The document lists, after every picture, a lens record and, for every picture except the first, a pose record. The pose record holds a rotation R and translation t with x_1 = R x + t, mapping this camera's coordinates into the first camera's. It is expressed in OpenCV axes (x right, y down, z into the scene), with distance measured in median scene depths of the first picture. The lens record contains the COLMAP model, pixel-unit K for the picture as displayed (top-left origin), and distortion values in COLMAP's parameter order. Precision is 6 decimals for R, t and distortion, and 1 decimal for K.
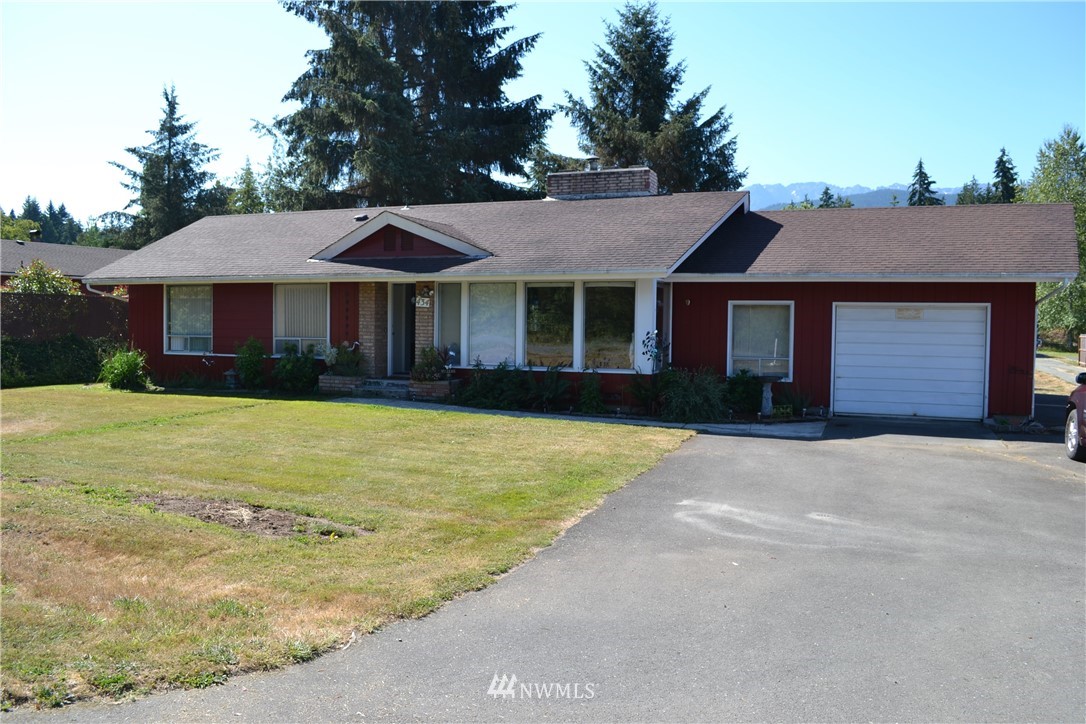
lens RADIAL K [[864.2, 0, 540.1], [0, 864.2, 360.0], [0, 0, 1]] dist [-0.091035, 0.019294]
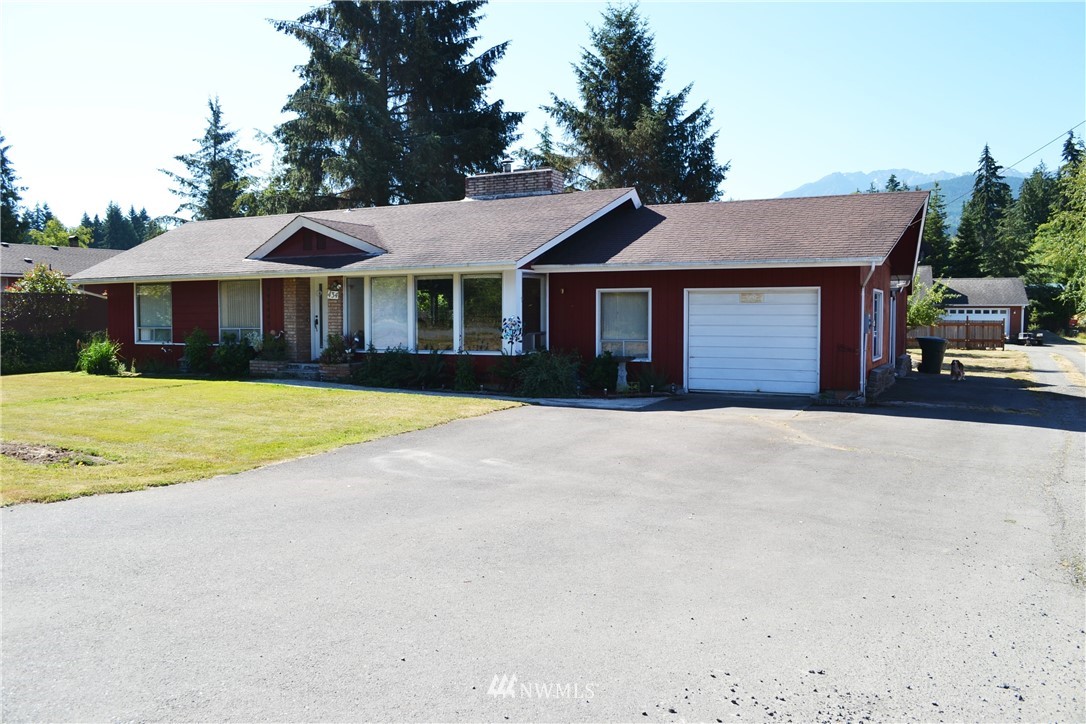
lens RADIAL K [[864.2, 0, 546.1], [0, 864.2, 360.8], [0, 0, 1]] dist [-0.091035, 0.019294]
pose [[0.996327, -0.008083, -0.085250, 0.191222], [0.008722, 0.999937, 0.007126, 0.011569], [0.085187, -0.007843, 0.996334, -0.083559]]
